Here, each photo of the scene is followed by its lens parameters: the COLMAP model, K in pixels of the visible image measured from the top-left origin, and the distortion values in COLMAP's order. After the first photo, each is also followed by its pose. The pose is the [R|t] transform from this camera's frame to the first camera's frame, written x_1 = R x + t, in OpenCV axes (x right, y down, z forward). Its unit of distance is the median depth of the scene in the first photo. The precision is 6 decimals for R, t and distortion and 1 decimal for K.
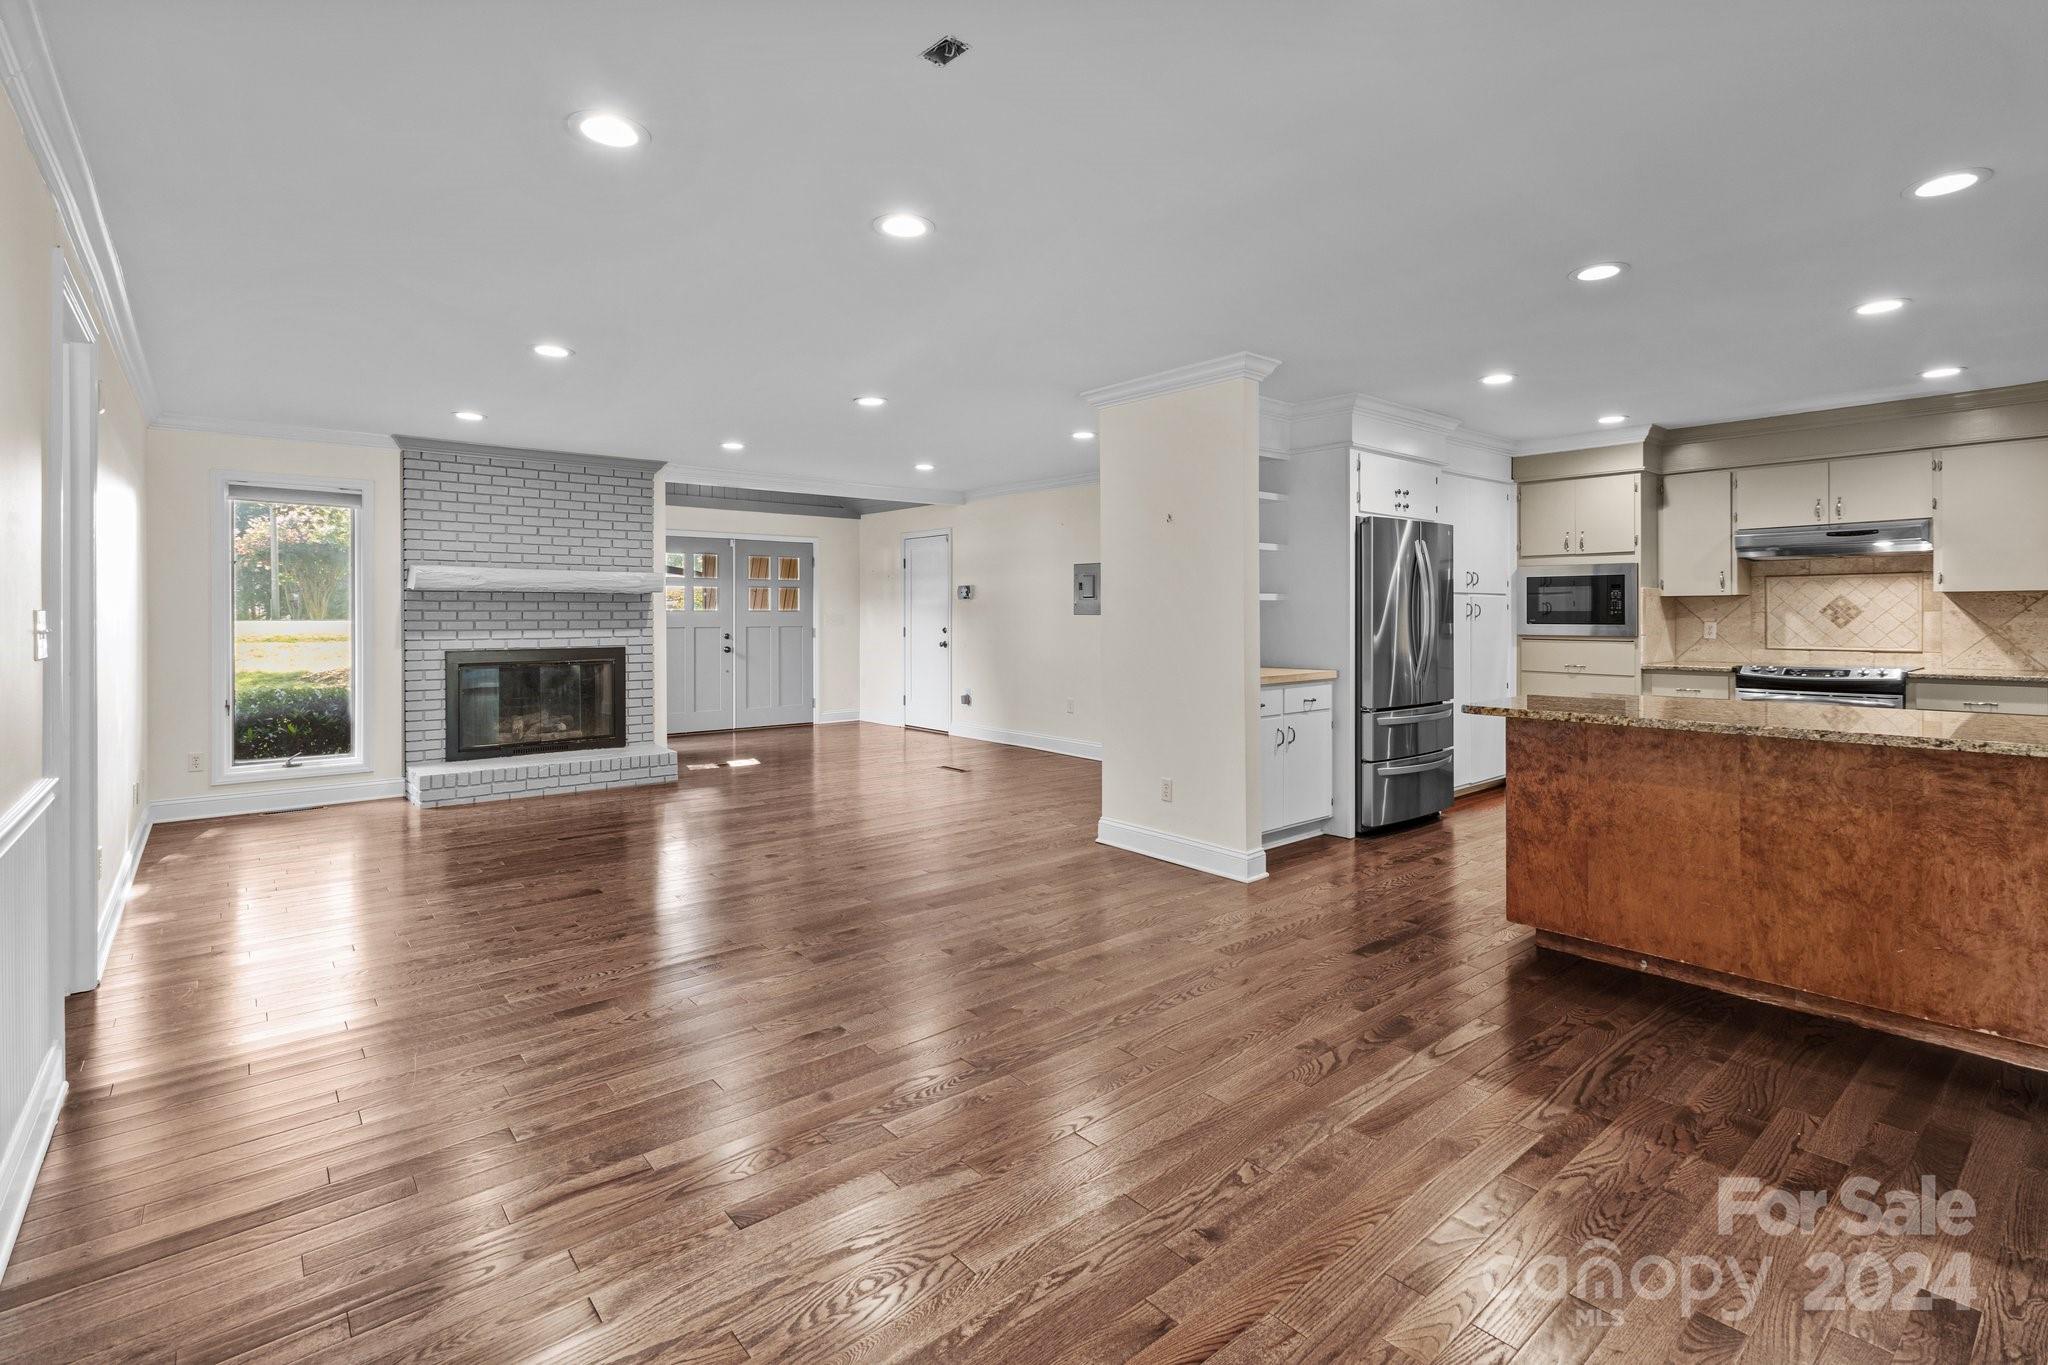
lens RADIAL K [[955.7, 0, 1036.8], [0, 955.7, 615.1], [0, 0, 1]] dist [-0.000075, -0.000227]
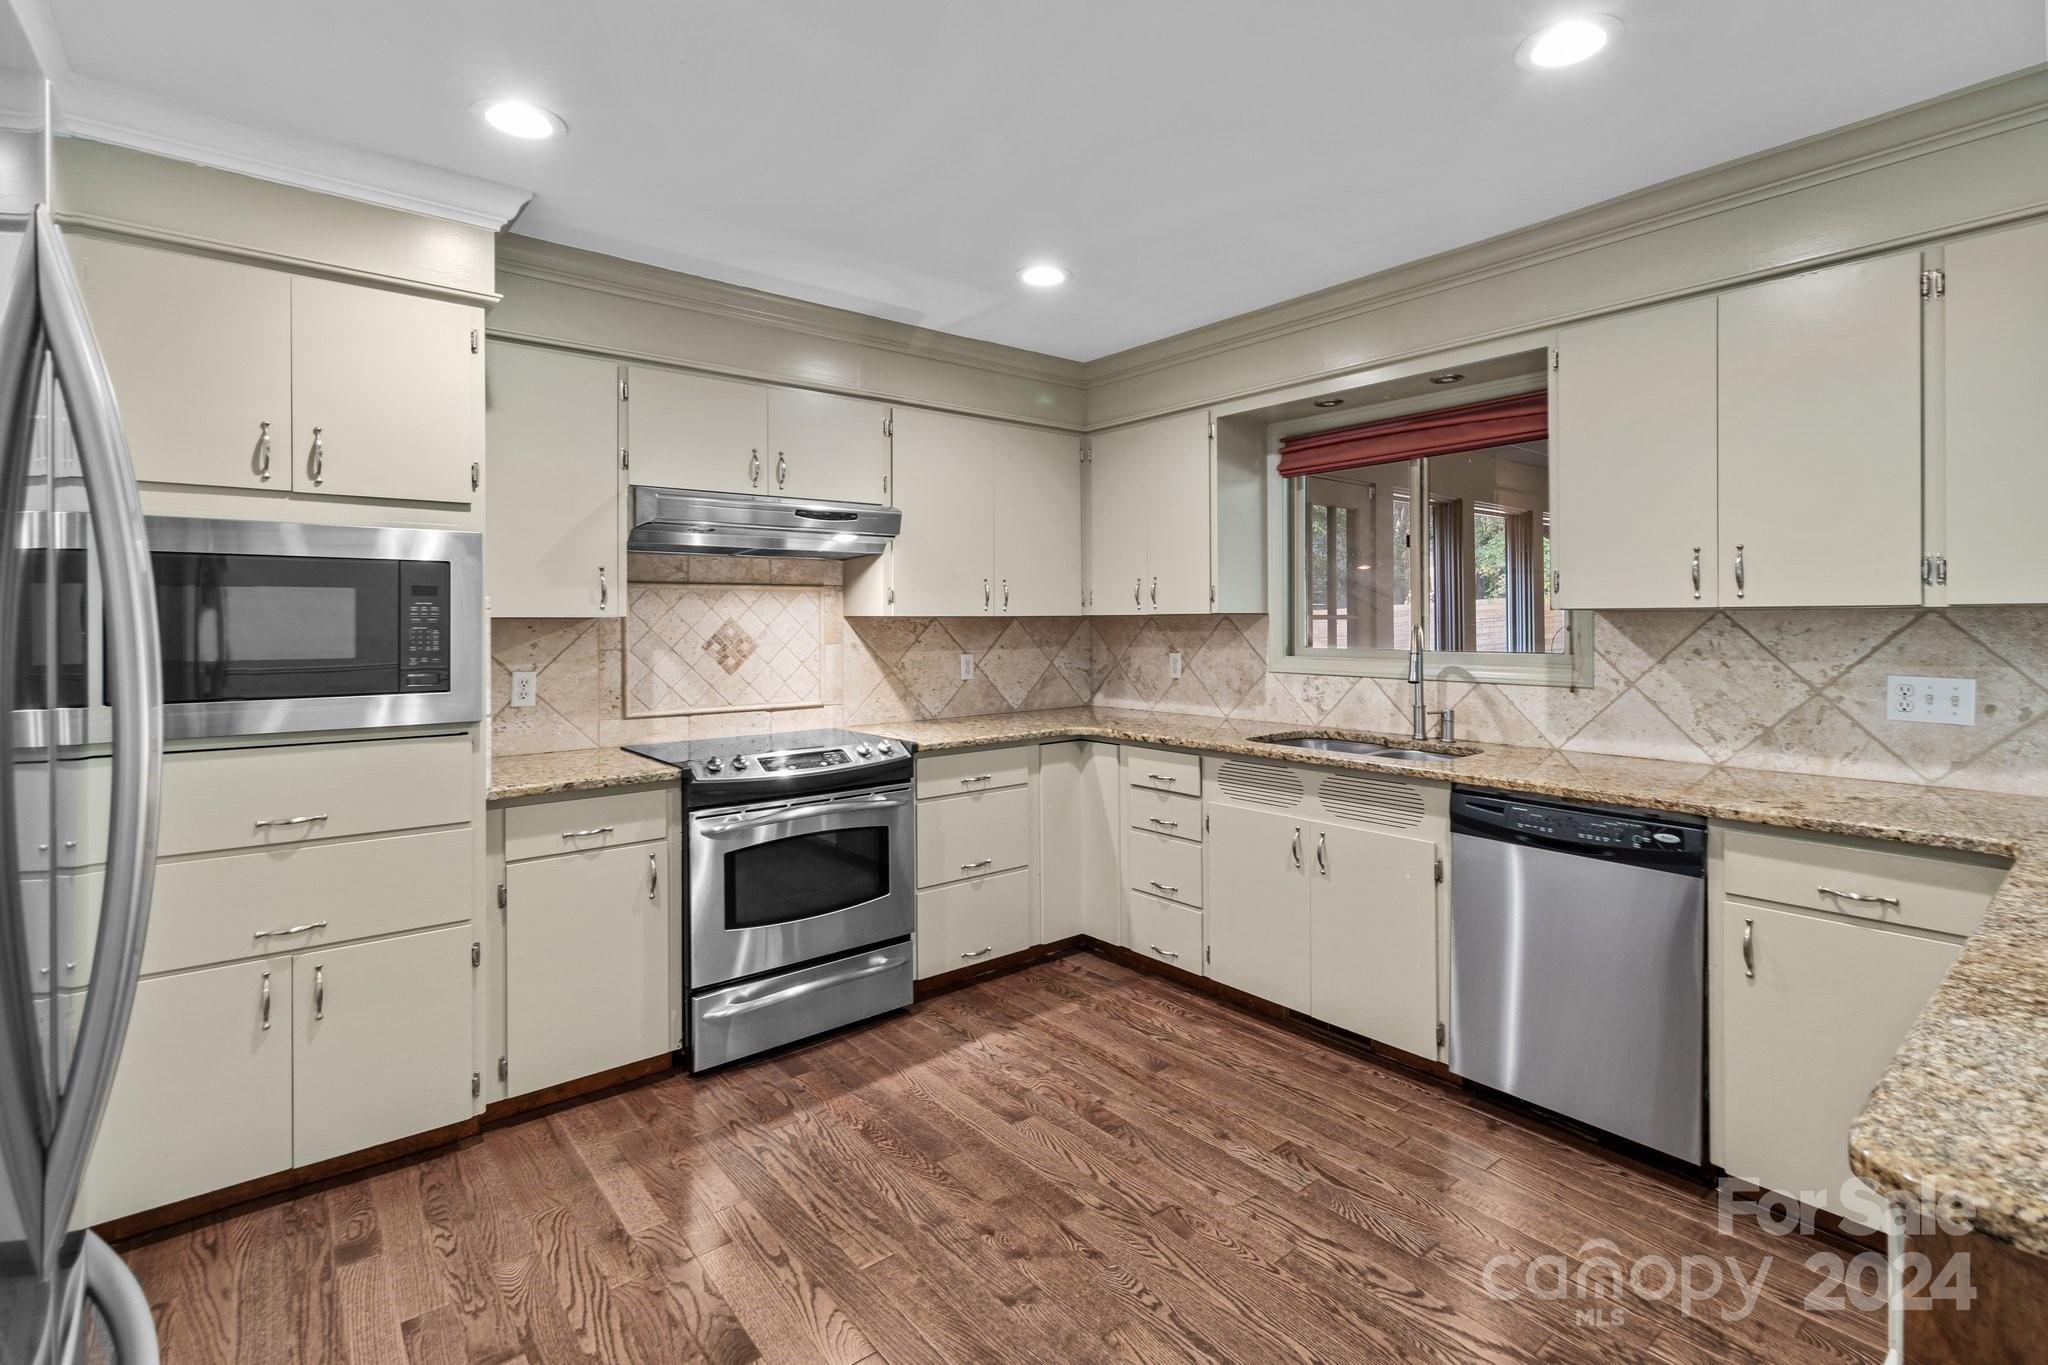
lens RADIAL K [[955.7, 0, 1027.3], [0, 955.7, 619.6], [0, 0, 1]] dist [-0.000075, -0.000227]
pose [[-0.009405, 0.001586, 0.999955, 0.244857], [0.002920, 0.999995, -0.001559, -0.019029], [-0.999952, 0.002905, -0.009409, 0.824028]]
